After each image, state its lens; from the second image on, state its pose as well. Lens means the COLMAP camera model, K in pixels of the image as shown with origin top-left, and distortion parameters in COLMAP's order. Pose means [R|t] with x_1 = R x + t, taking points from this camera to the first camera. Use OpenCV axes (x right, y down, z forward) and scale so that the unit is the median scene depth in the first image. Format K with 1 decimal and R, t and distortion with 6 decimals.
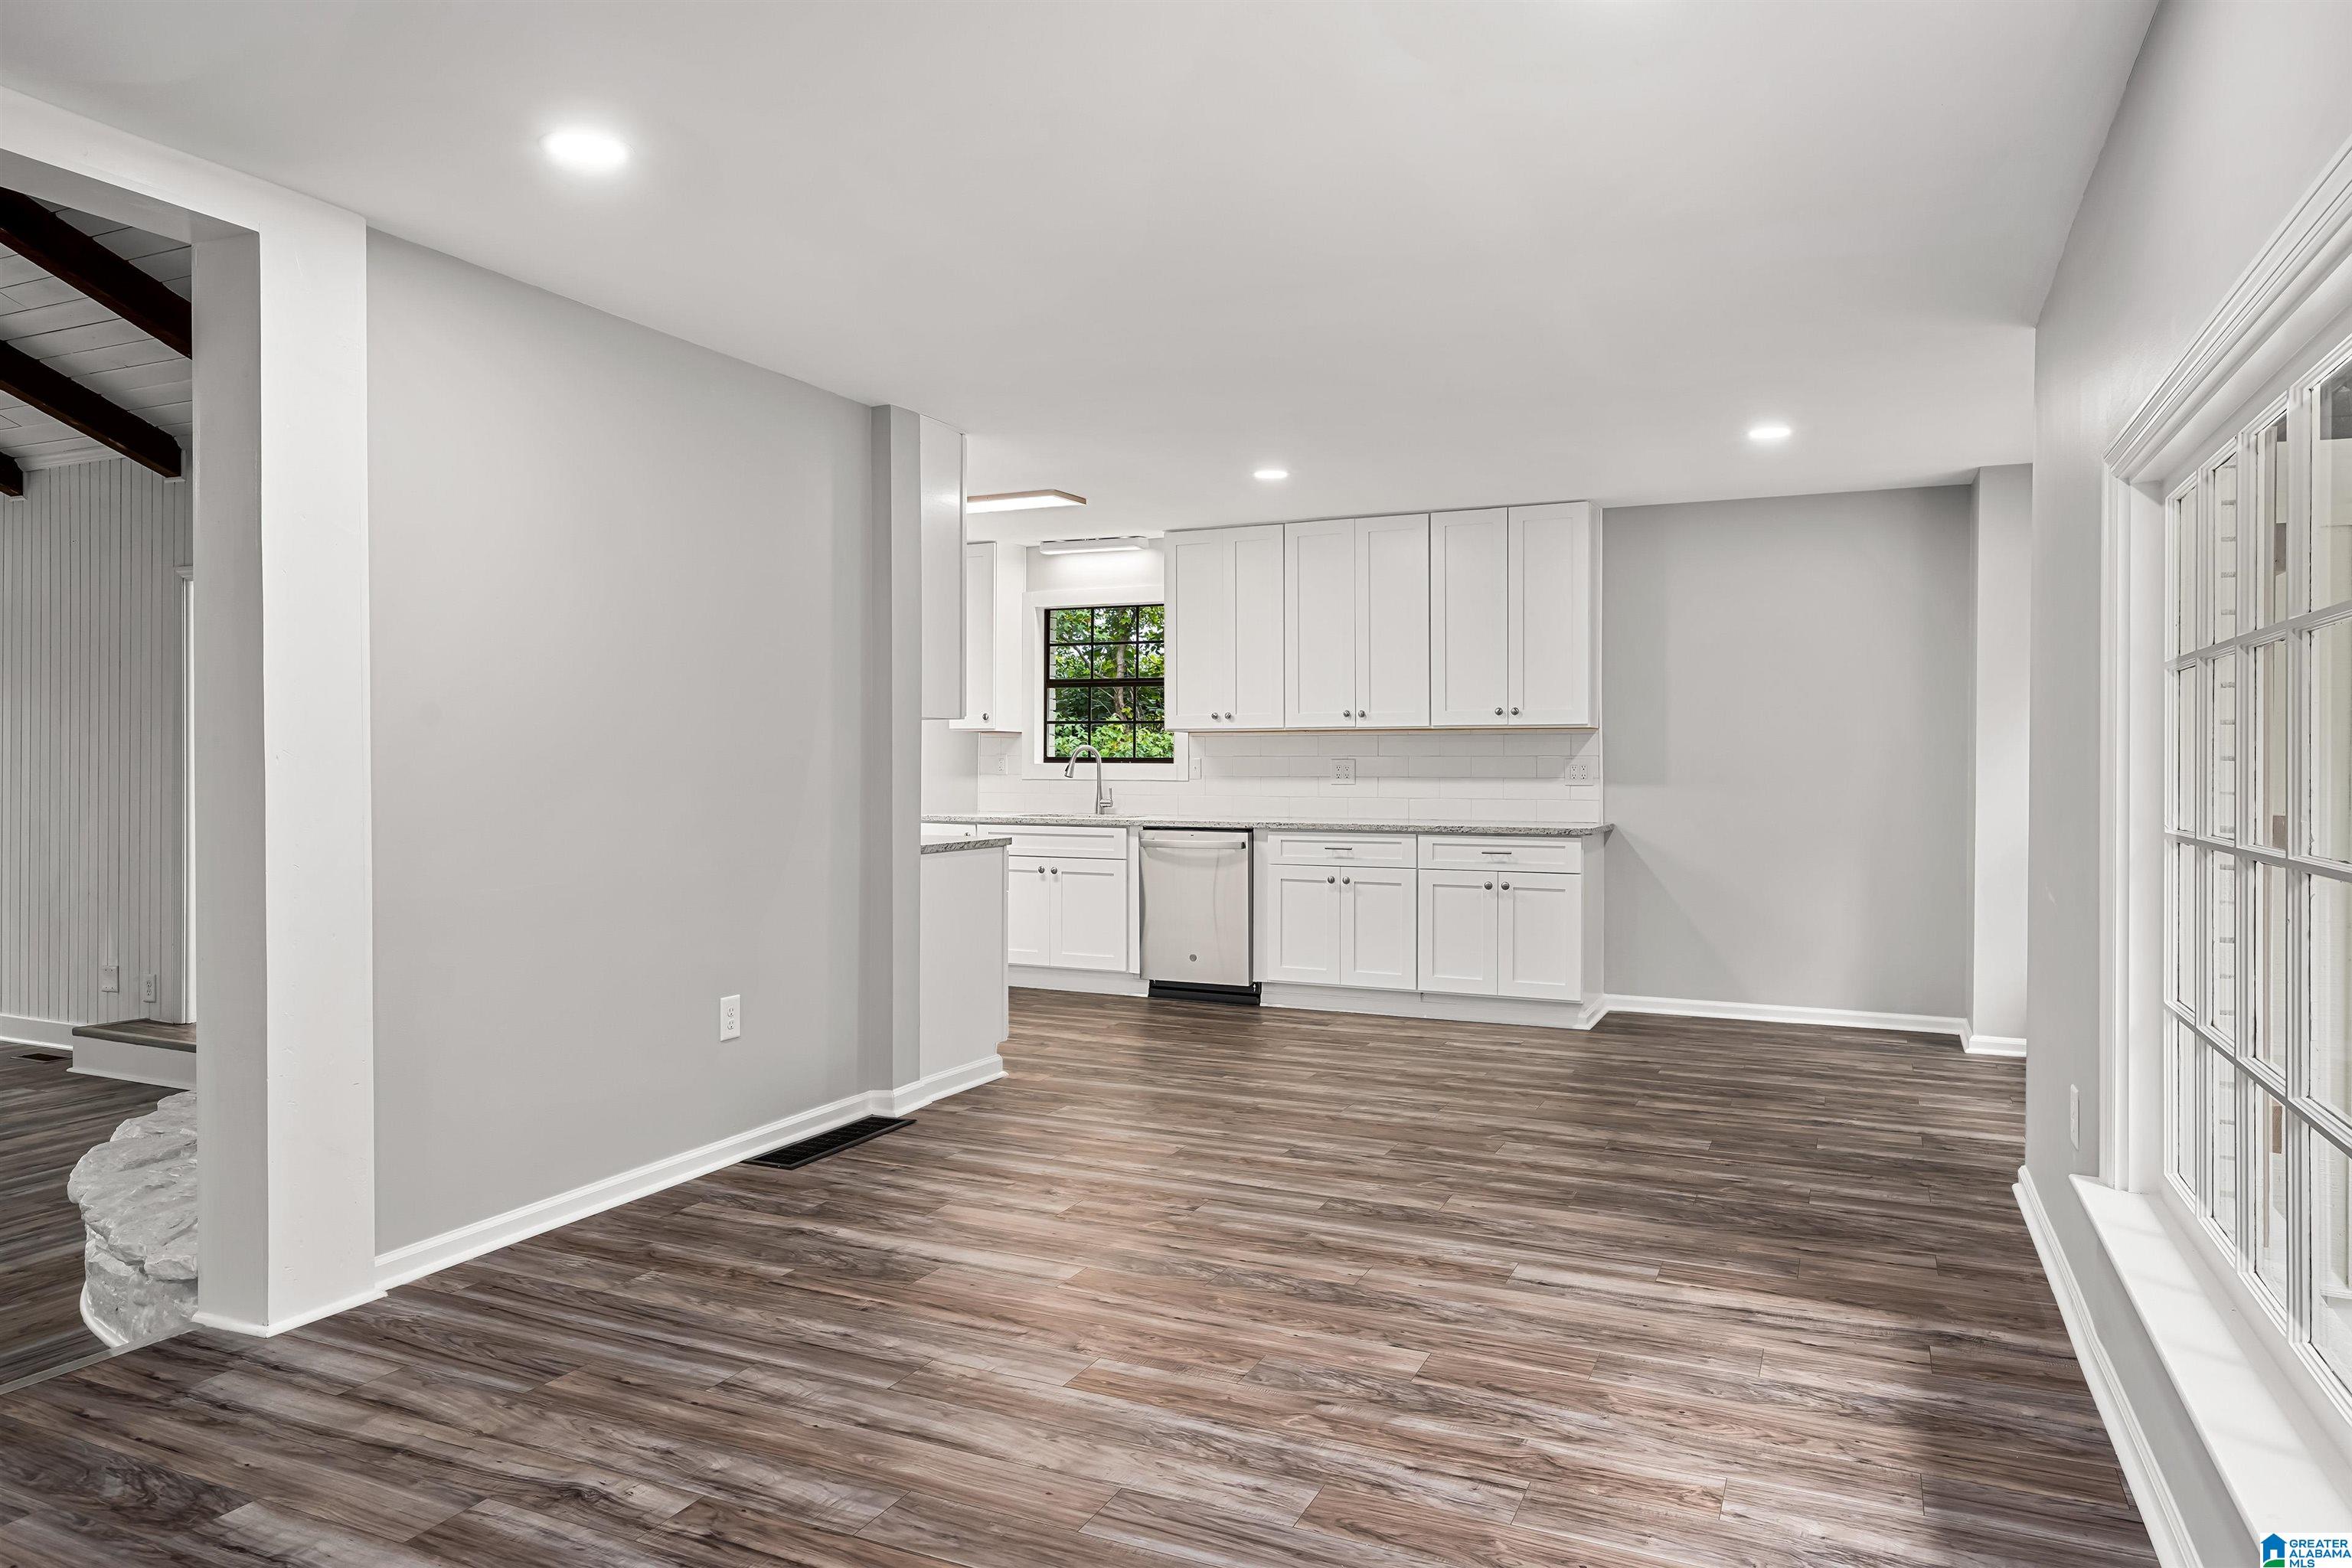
lens RADIAL K [[1493.4, 0, 1176.0], [0, 1493.4, 784.0], [0, 0, 1]] dist [0.000399, -0.001389]
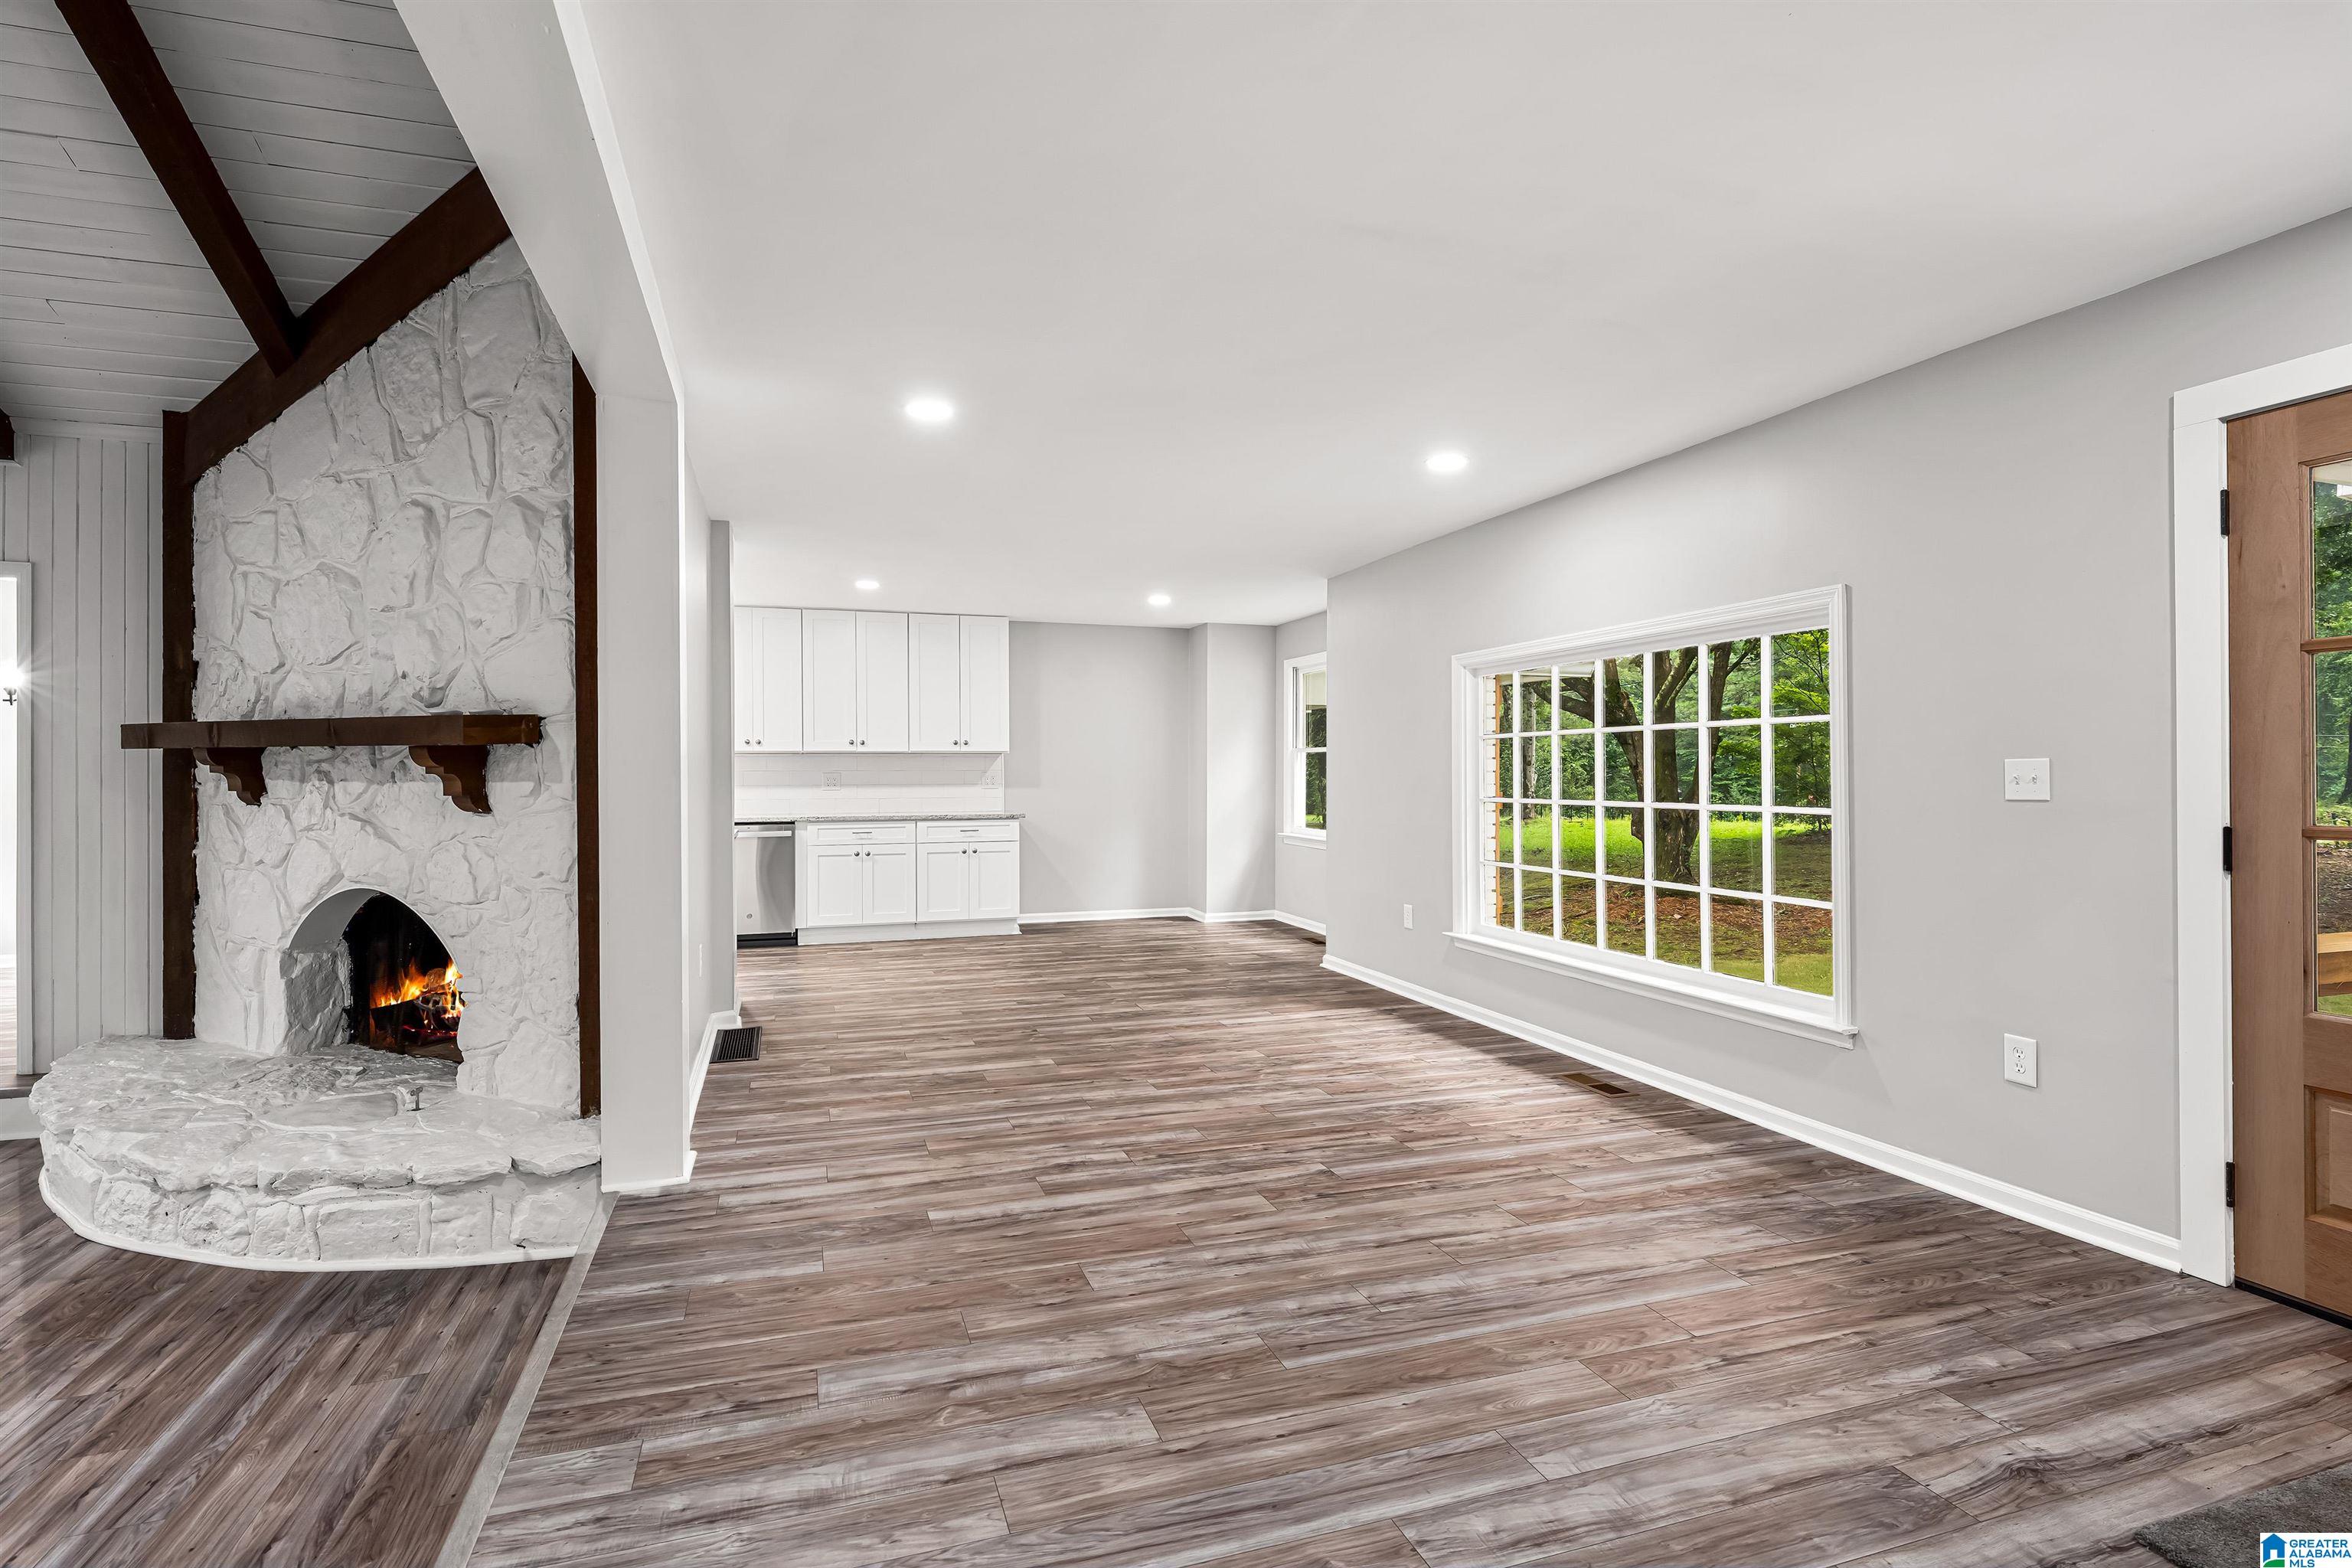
lens RADIAL K [[1152.0, 0, 1176.0], [0, 1152.0, 784.0], [0, 0, 1]] dist [-0.003152, -0.000657]
pose [[0.724462, -0.010629, 0.689233, -1.081082], [0.013512, 0.999908, 0.001217, -0.005915], [-0.689182, 0.008431, 0.724539, -0.128376]]
